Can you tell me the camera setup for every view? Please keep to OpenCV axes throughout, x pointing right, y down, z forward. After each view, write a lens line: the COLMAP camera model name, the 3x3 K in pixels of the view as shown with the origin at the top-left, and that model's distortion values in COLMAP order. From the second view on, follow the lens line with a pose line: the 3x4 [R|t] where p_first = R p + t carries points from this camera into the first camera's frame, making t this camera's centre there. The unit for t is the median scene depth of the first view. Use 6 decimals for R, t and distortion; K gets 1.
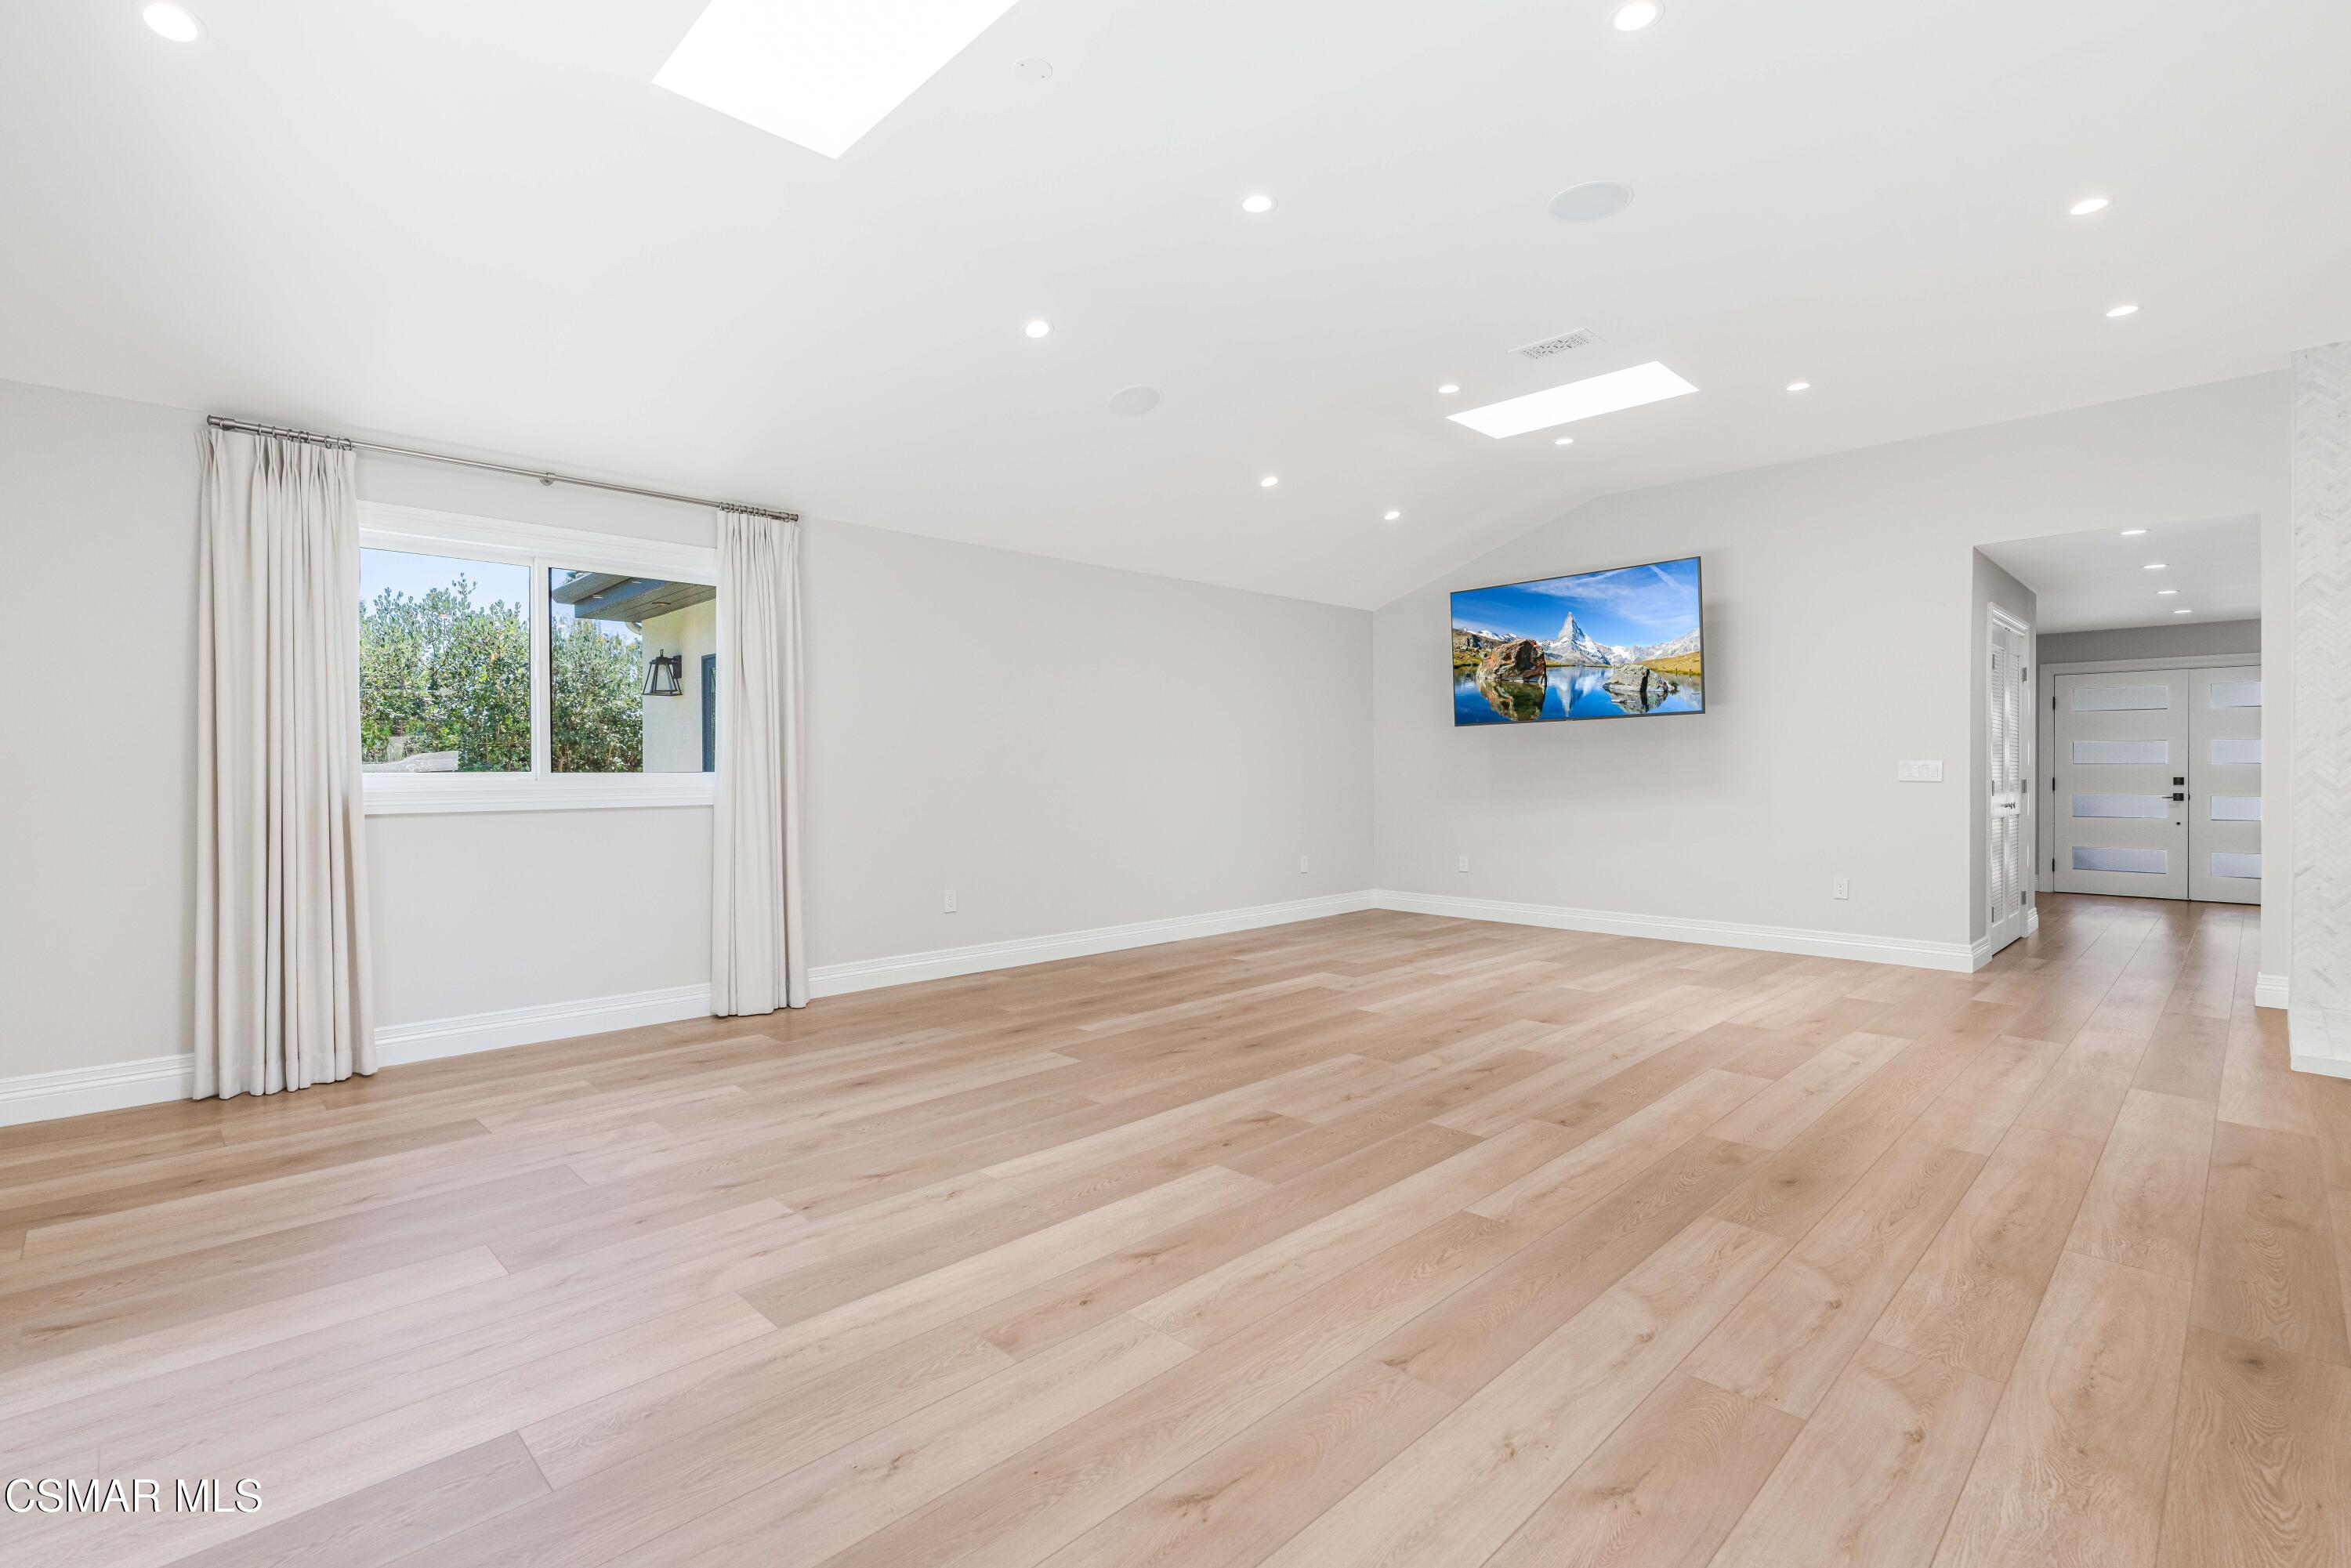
lens RADIAL K [[1073.7, 0, 1173.8], [0, 1073.7, 785.2], [0, 0, 1]] dist [-0.005345, -0.000355]
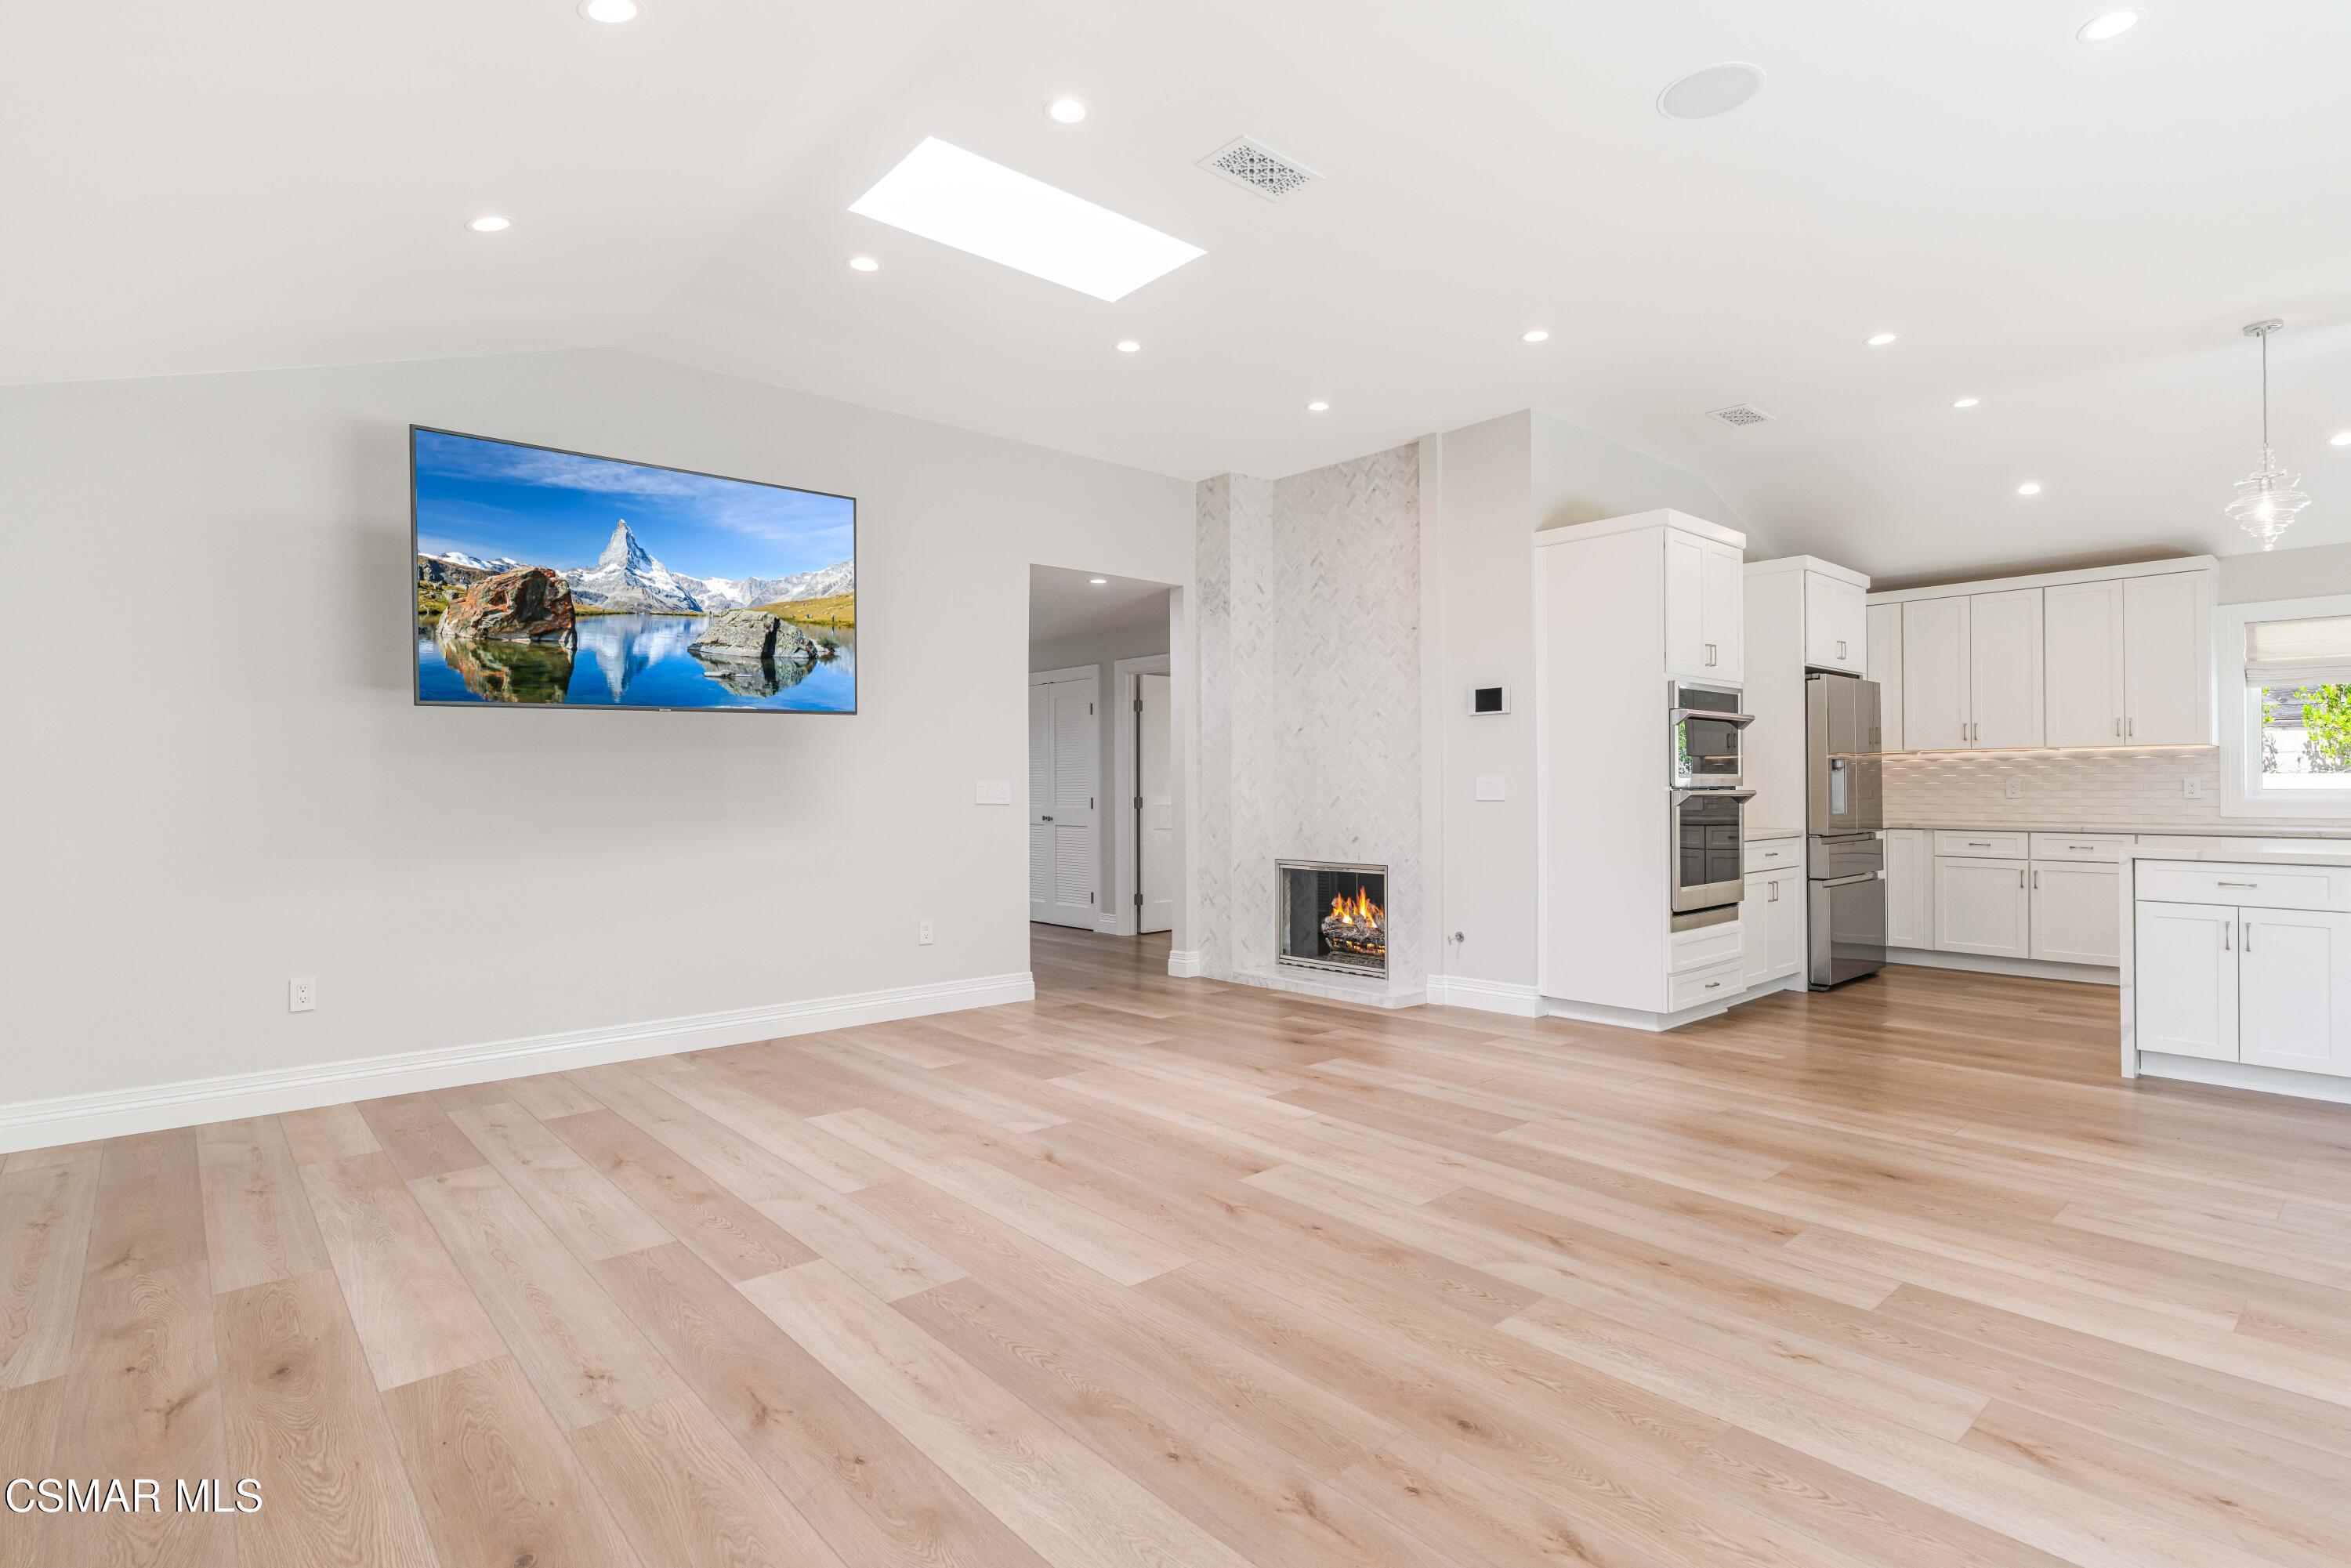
lens RADIAL K [[1148.1, 0, 1173.1], [0, 1148.1, 781.2], [0, 0, 1]] dist [-0.004712, -0.000351]
pose [[0.052116, 0.007387, 0.998614, -0.456535], [0.018995, 0.999784, -0.008387, -0.018891], [-0.998460, 0.019406, 0.051964, 1.252542]]
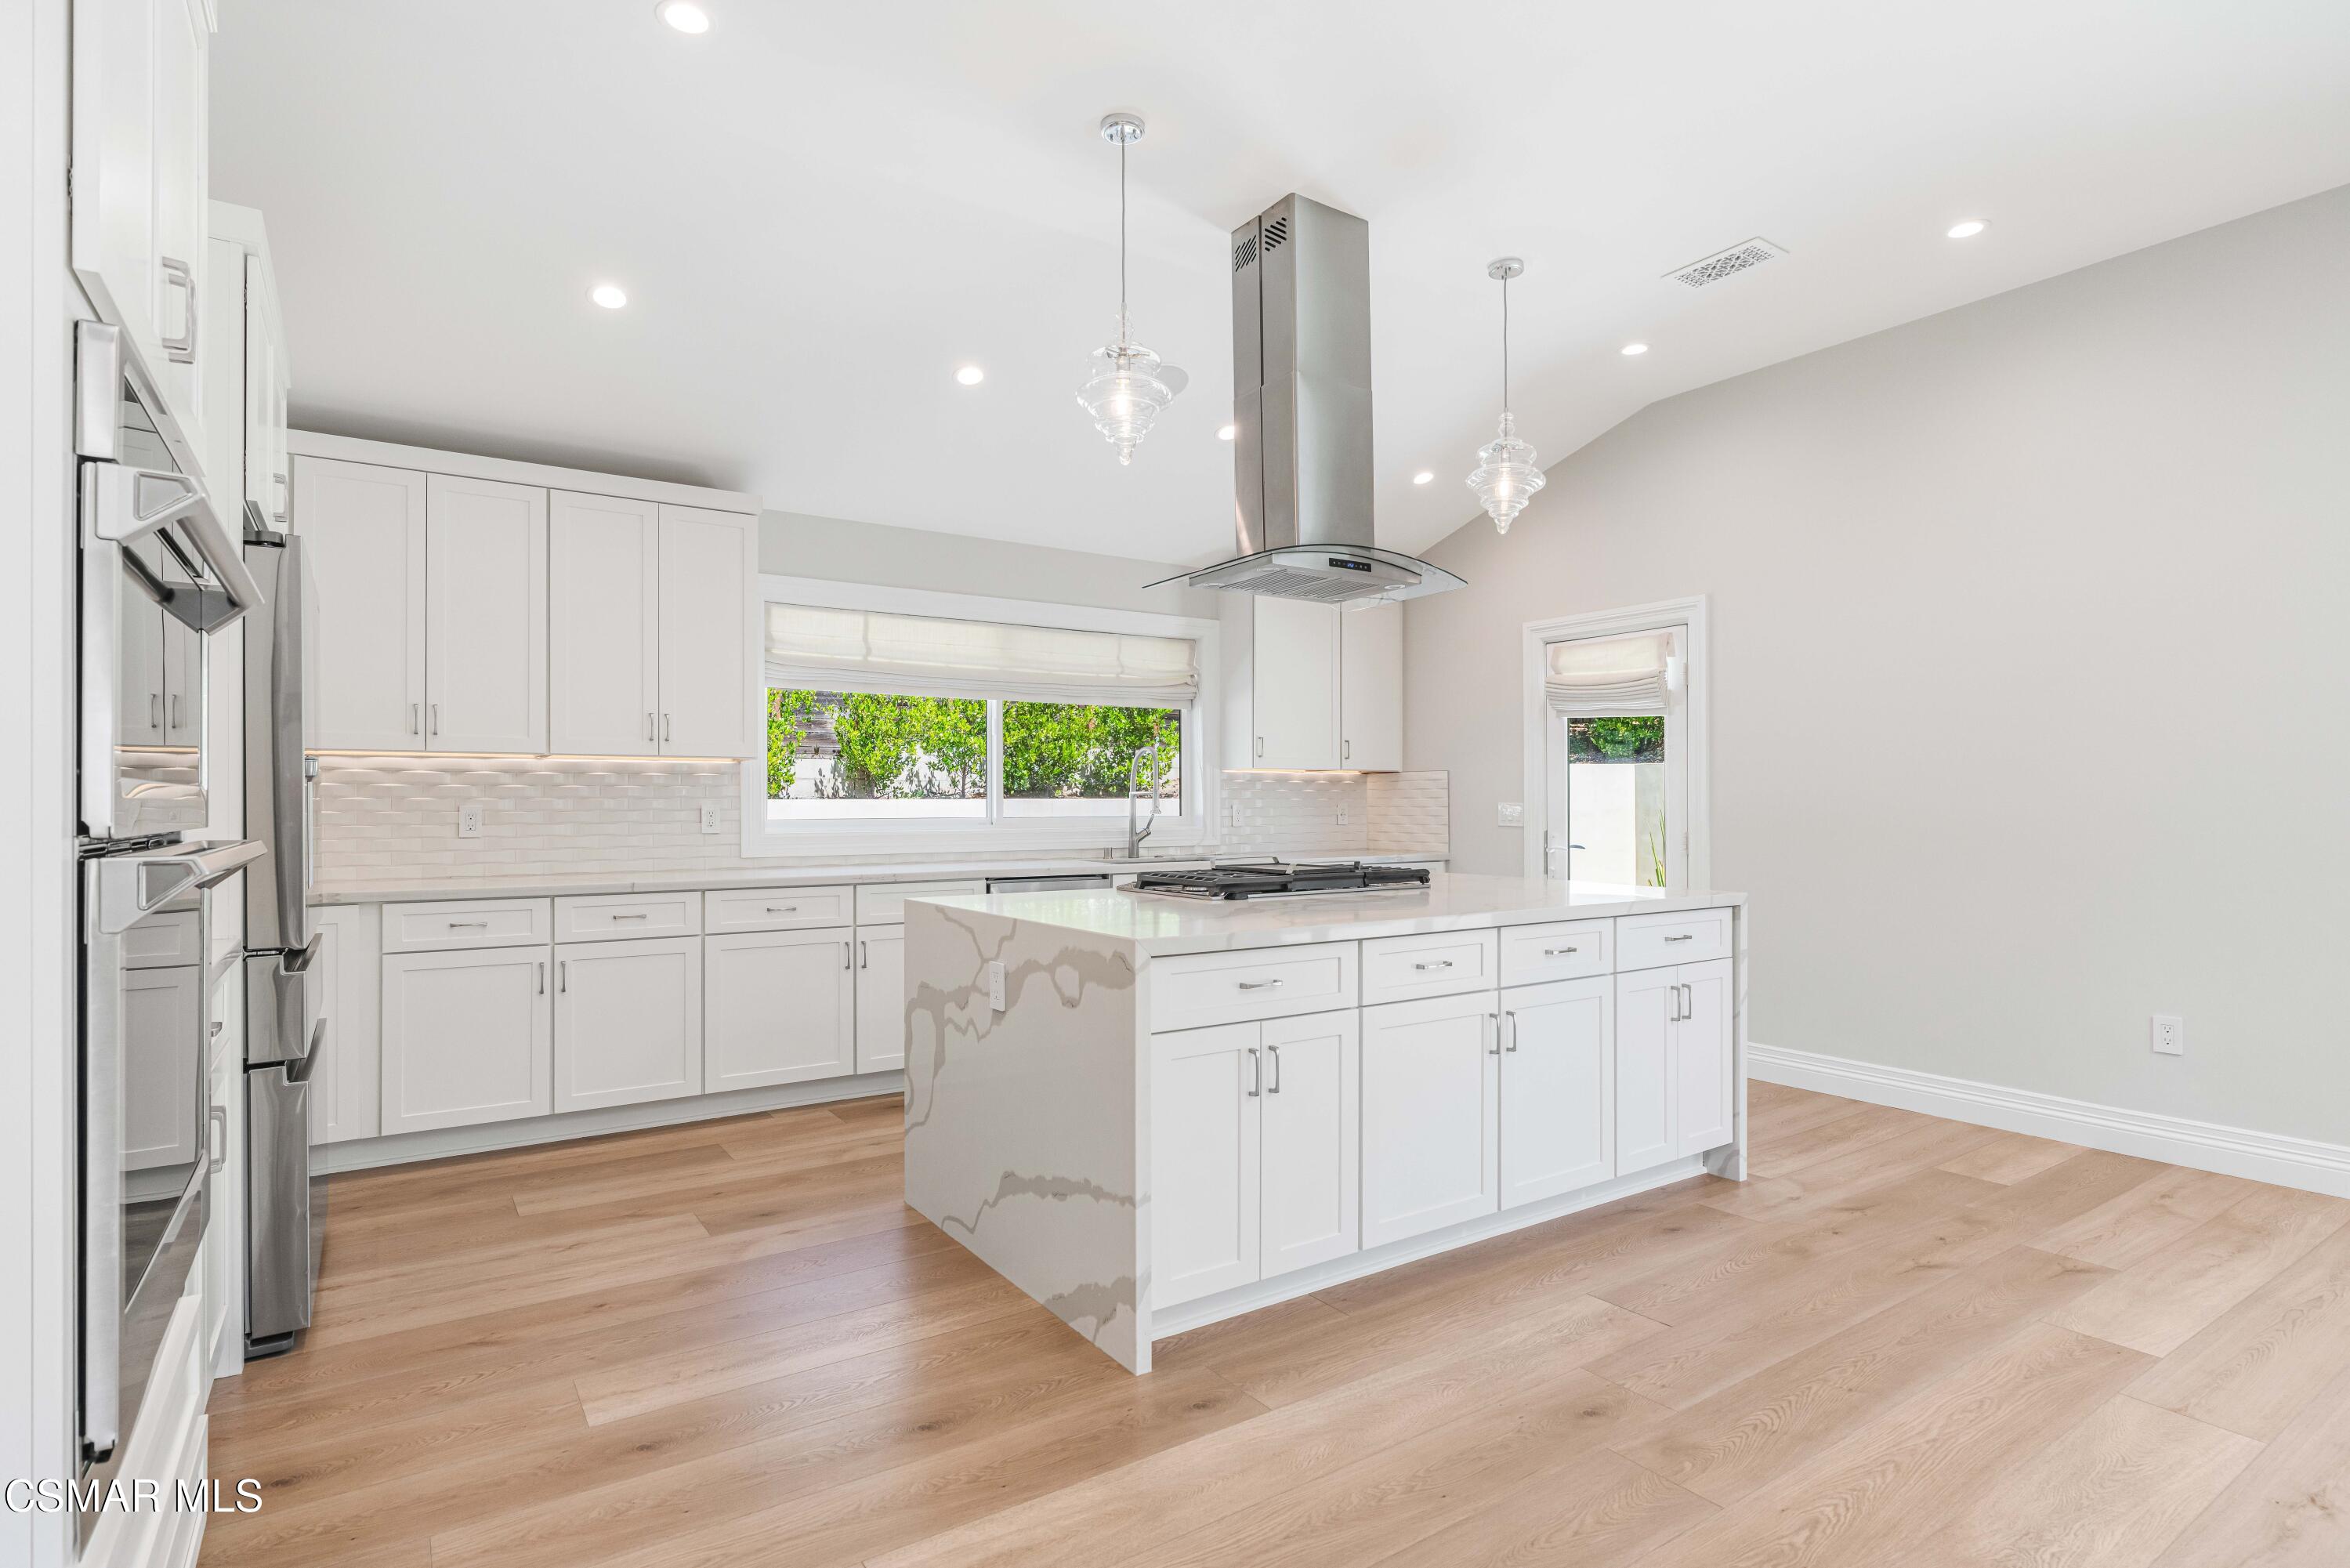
lens RADIAL K [[1170.3, 0, 1175.3], [0, 1170.3, 796.9], [0, 0, 1]] dist [-0.000791, -0.000015]
pose [[-0.983692, 0.006594, 0.179738, 0.622235], [0.008134, 0.999936, 0.007836, -0.023203], [-0.179675, 0.009170, -0.983683, 0.962635]]
